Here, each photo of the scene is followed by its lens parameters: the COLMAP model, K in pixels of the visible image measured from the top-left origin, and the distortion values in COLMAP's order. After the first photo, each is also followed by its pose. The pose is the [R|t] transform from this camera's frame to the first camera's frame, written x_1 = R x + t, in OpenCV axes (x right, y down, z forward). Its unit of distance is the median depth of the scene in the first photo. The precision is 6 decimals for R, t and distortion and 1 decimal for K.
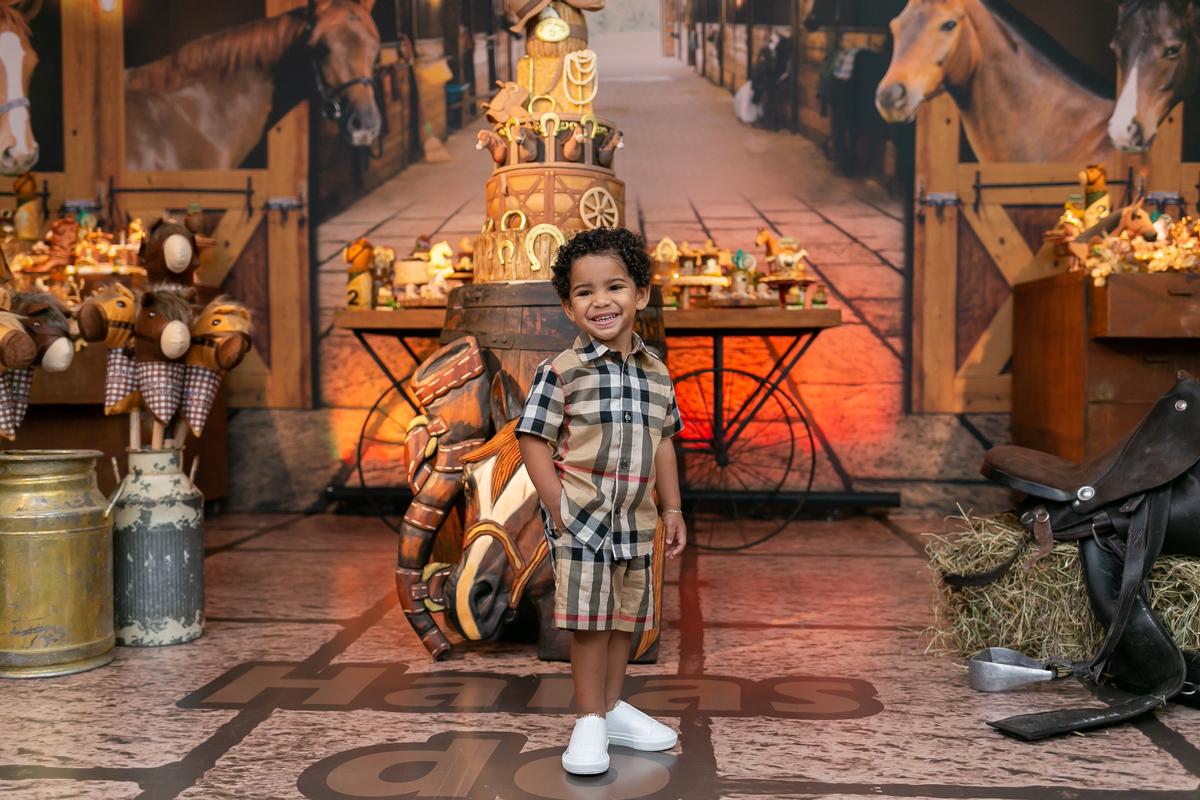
lens RADIAL K [[1301.1, 0, 595.6], [0, 1301.1, 403.5], [0, 0, 1]] dist [0.040038, -0.005180]
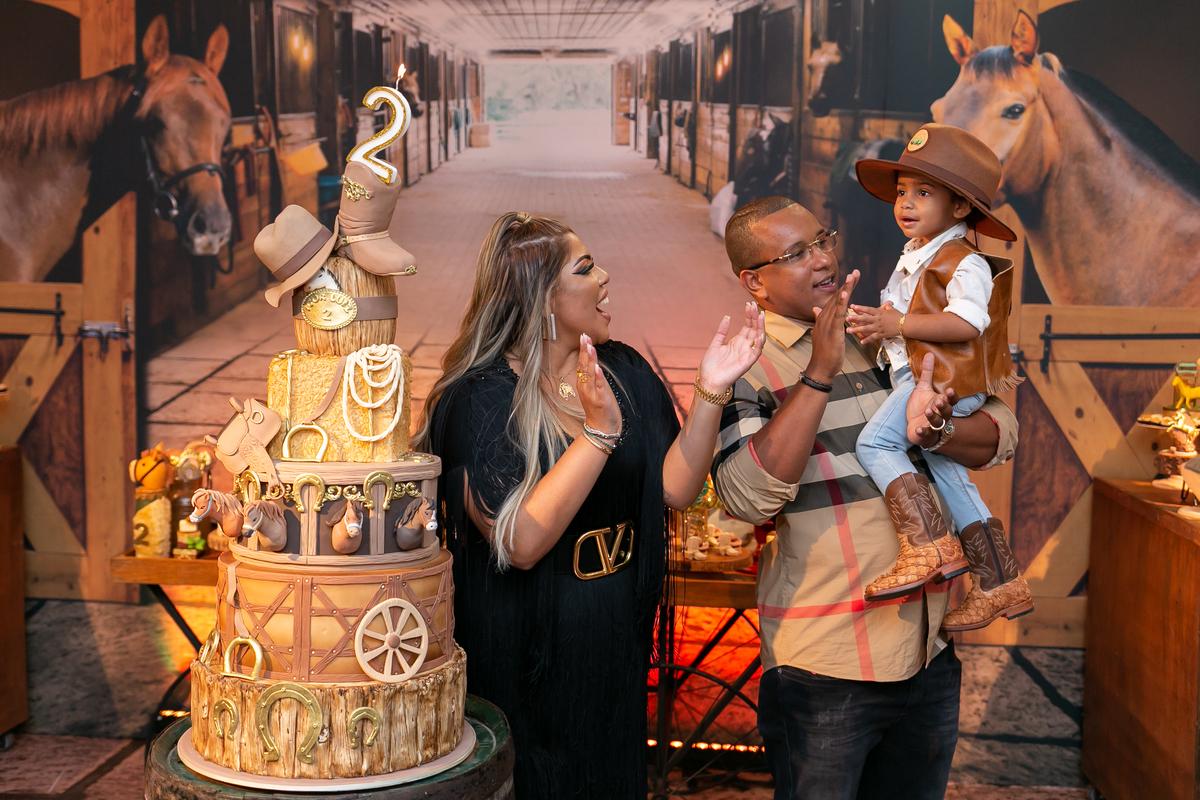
lens RADIAL K [[1366.3, 0, 574.3], [0, 1366.3, 370.8], [0, 0, 1]] dist [0.028178, -0.000407]
pose [[0.998976, 0.019847, -0.040646, 0.063976], [-0.017863, 0.998657, 0.048623, -0.179064], [0.041557, -0.047848, 0.997990, 0.238050]]
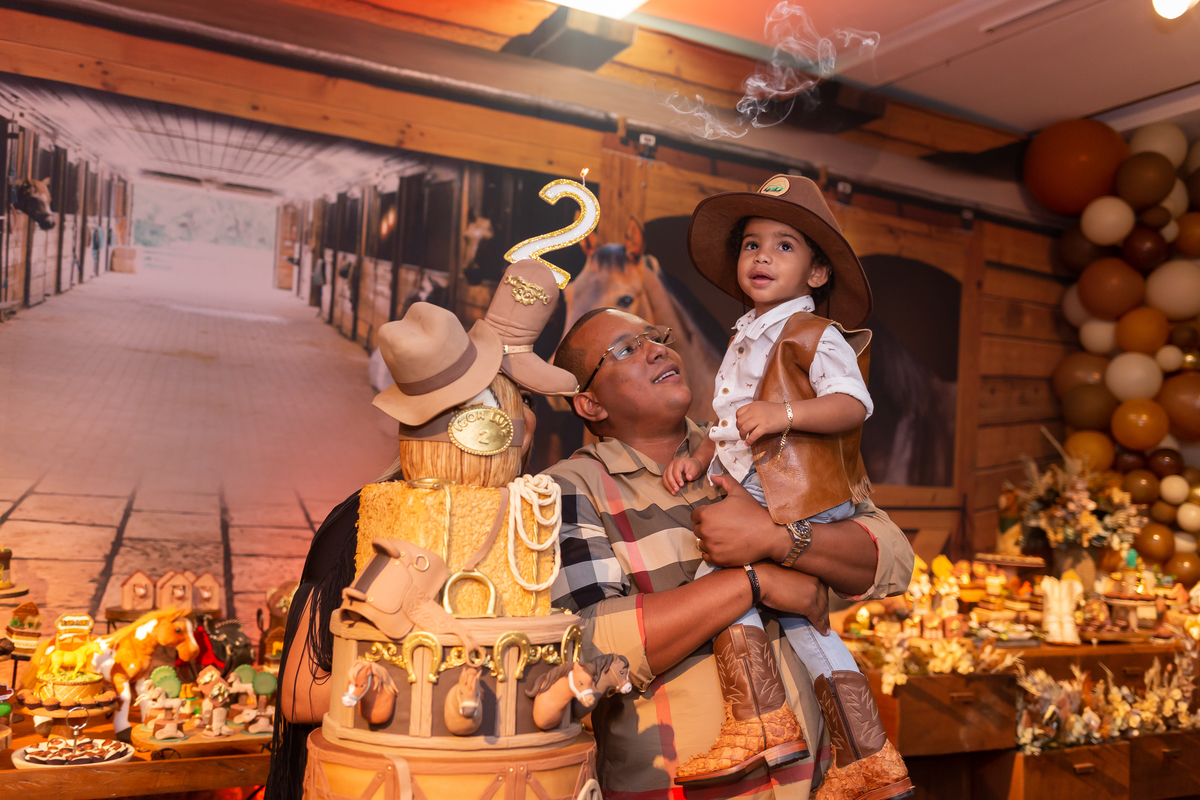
lens RADIAL K [[1220.0, 0, 615.5], [0, 1220.0, 404.1], [0, 0, 1]] dist [0.009341, 0.011772]
pose [[0.833386, 0.081206, 0.546693, -0.148889], [-0.043248, 0.995696, -0.081975, -0.160686], [-0.550997, 0.044673, 0.833311, 0.365631]]
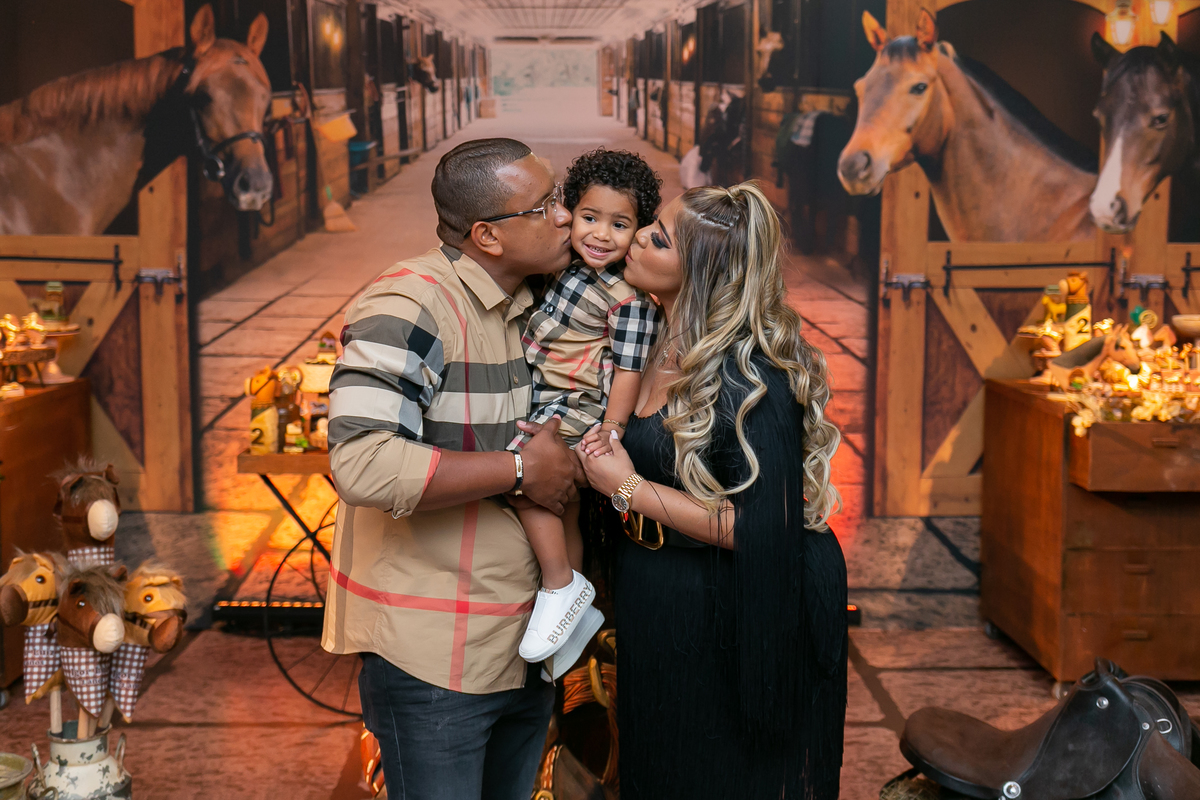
lens RADIAL K [[1590.8, 0, 591.2], [0, 1590.8, 338.6], [0, 0, 1]] dist [0.063261, -0.076281]
pose [[0.996648, -0.002157, 0.081786, -0.042384], [-0.002619, 0.998299, 0.058248, -0.180449], [-0.081773, -0.058267, 0.994946, -0.075222]]
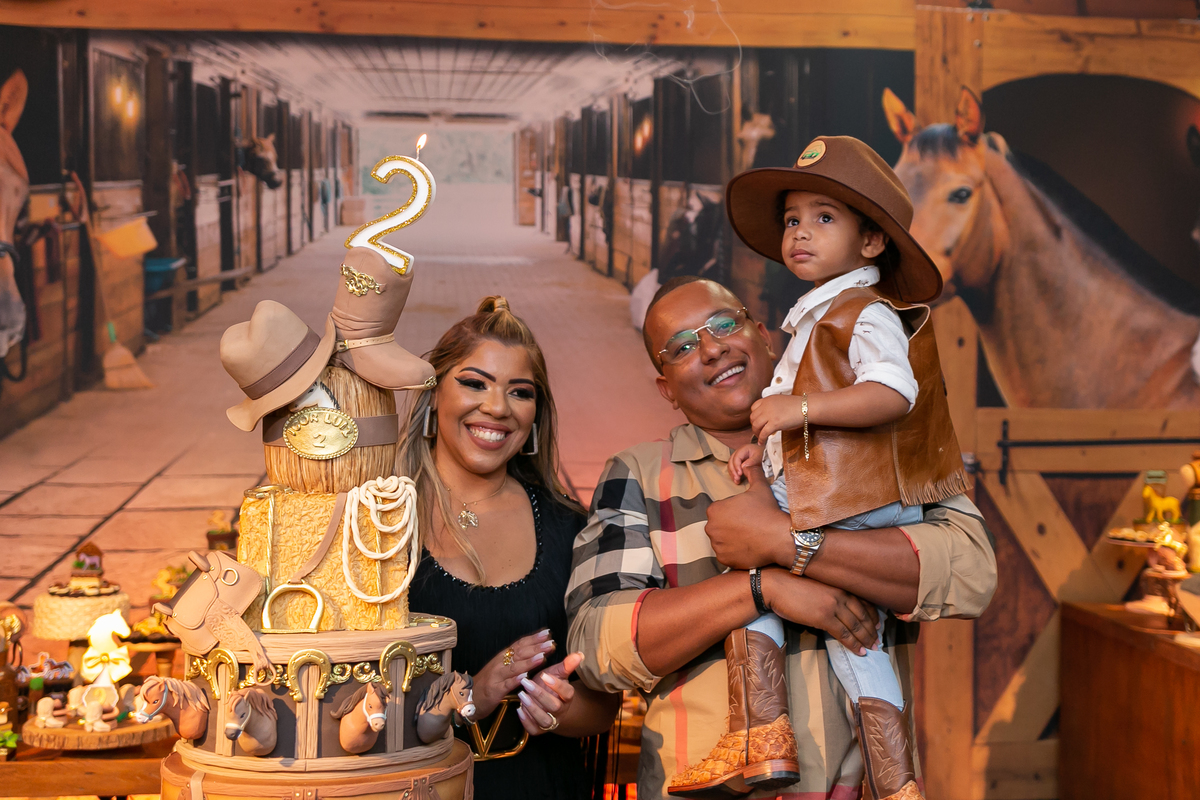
lens RADIAL K [[1578.2, 0, 677.2], [0, 1578.2, 315.4], [0, 0, 1]] dist [0.028607, 0.004217]
pose [[0.983985, 0.016440, 0.177491, -0.004797], [-0.006009, 0.998231, -0.059152, -0.182096], [-0.178149, 0.057138, 0.982343, 0.262581]]
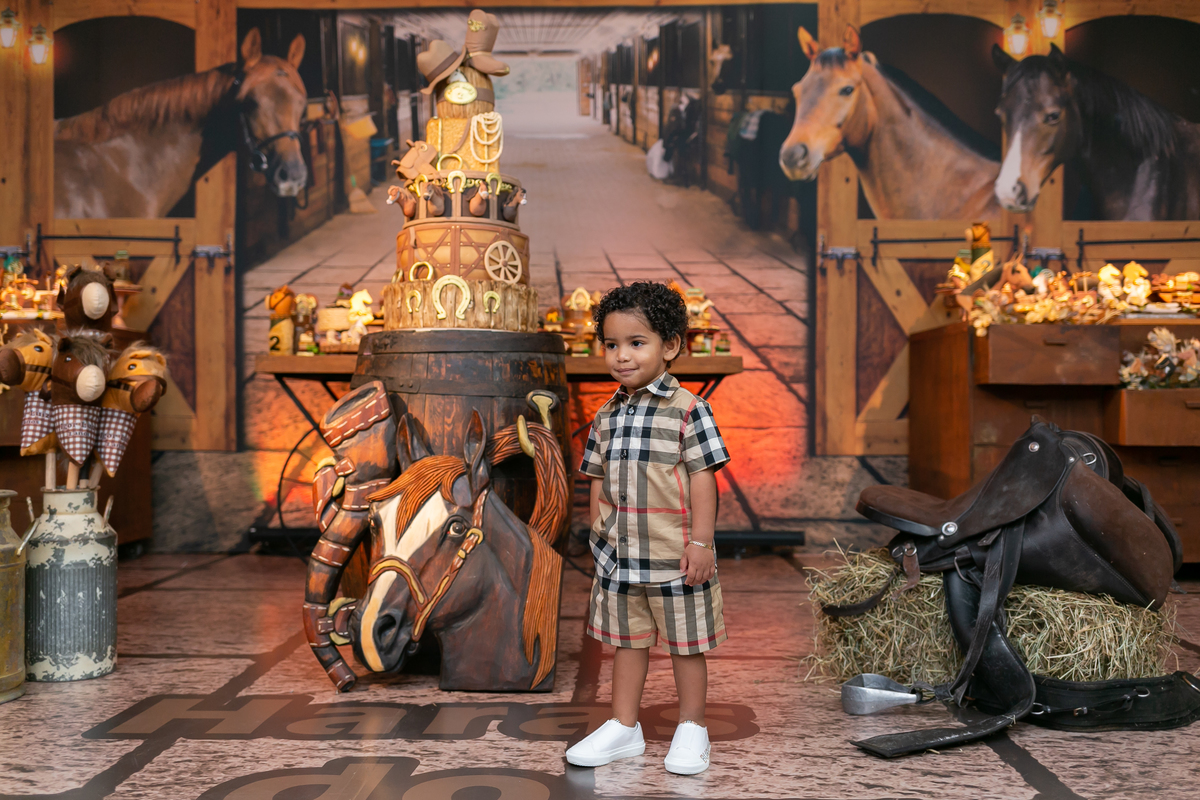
lens RADIAL K [[1282.8, 0, 600.0], [0, 1282.8, 400.0], [0, 0, 1]] dist [0.042717, -0.010784]
pose [[0.998758, 0.002520, 0.049755, 0.017858], [-0.000682, 0.999318, -0.036929, 0.001139], [-0.049814, 0.036849, 0.998079, -0.024925]]
